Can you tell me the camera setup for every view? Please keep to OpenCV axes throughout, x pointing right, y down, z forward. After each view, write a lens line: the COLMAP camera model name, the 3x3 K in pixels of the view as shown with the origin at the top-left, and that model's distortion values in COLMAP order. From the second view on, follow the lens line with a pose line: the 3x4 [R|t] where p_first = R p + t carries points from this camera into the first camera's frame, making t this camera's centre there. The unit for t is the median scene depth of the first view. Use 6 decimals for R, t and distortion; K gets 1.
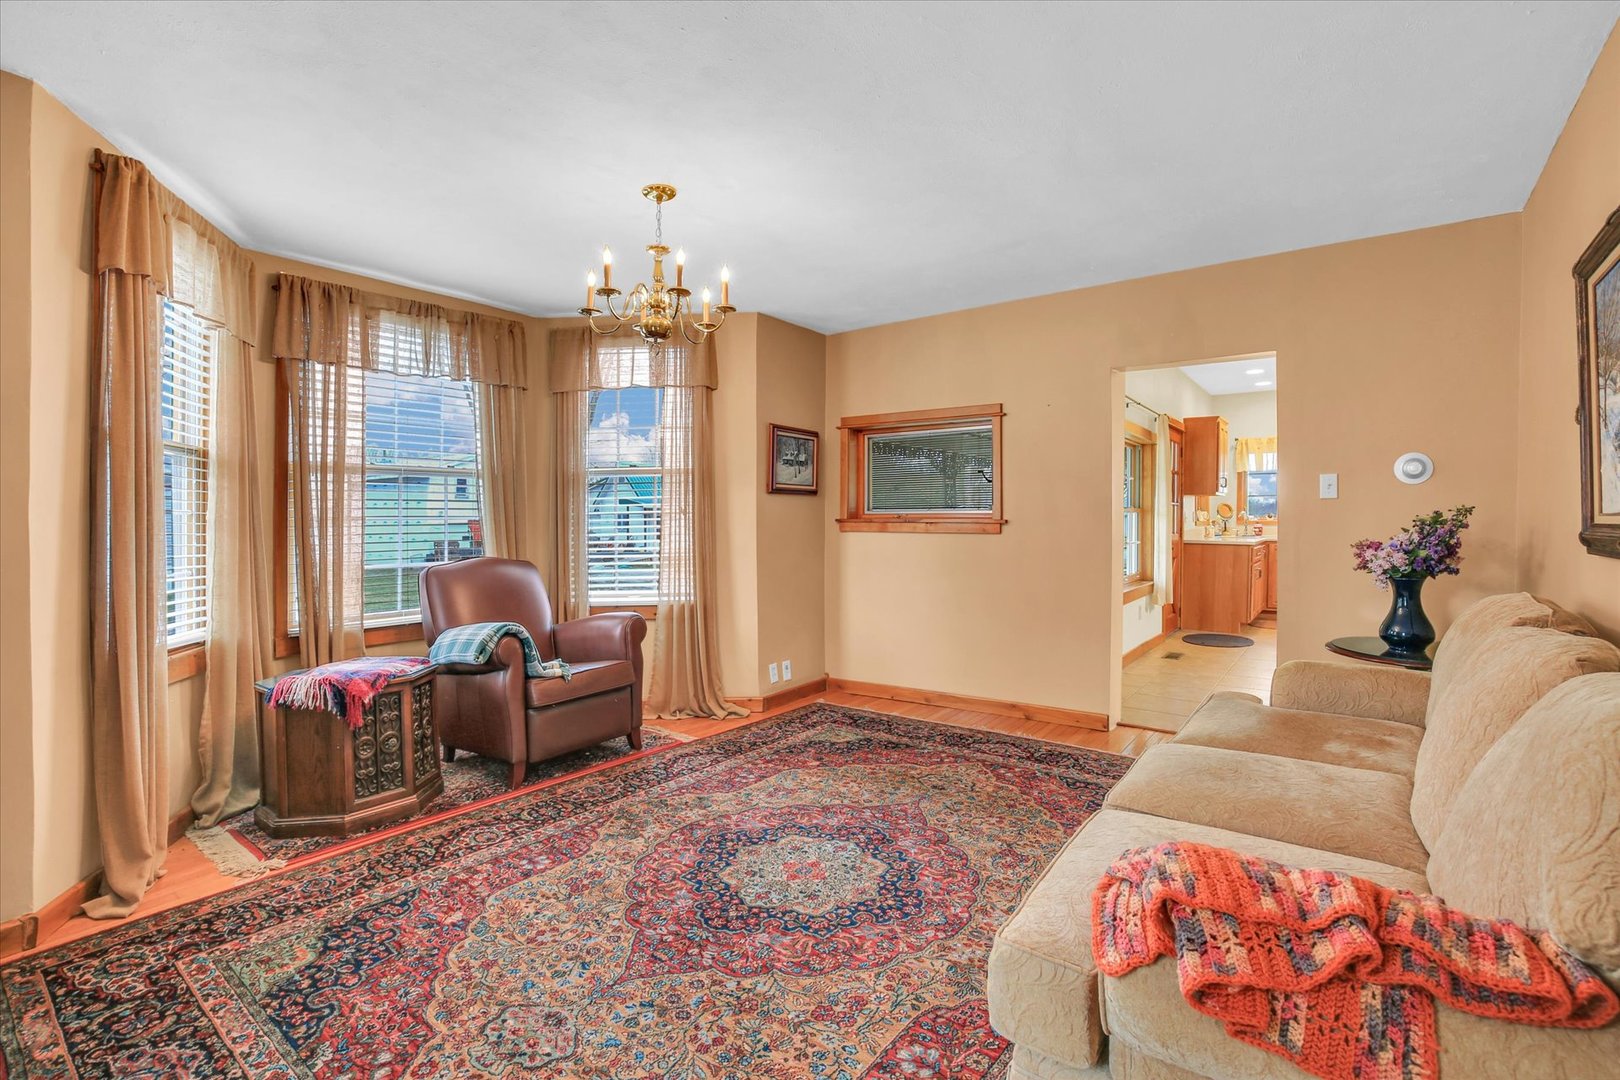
lens RADIAL K [[755.0, 0, 805.8], [0, 755.0, 532.1], [0, 0, 1]] dist [-0.021896, 0.000950]
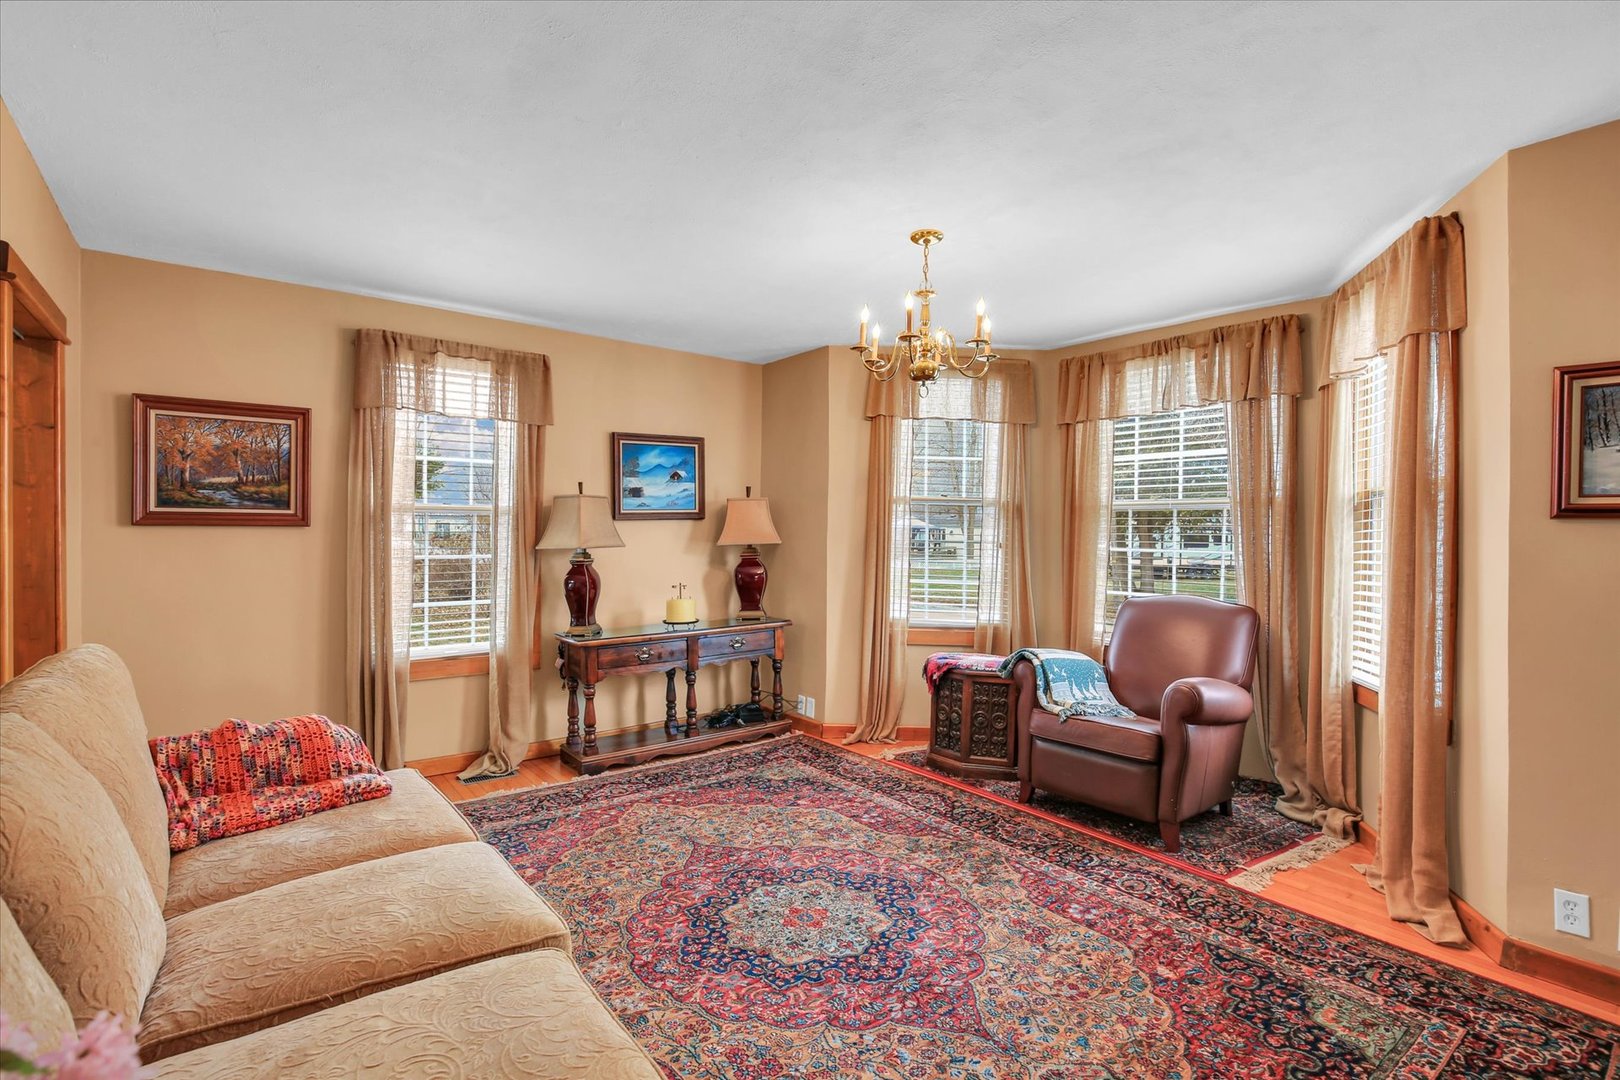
lens RADIAL K [[755.0, 0, 804.3], [0, 755.0, 536.9], [0, 0, 1]] dist [-0.021896, 0.000950]
pose [[-0.247478, 0.006175, -0.968874, 0.863498], [-0.034027, 0.999307, 0.015061, -0.050851], [0.968296, 0.036695, -0.247096, 1.127920]]
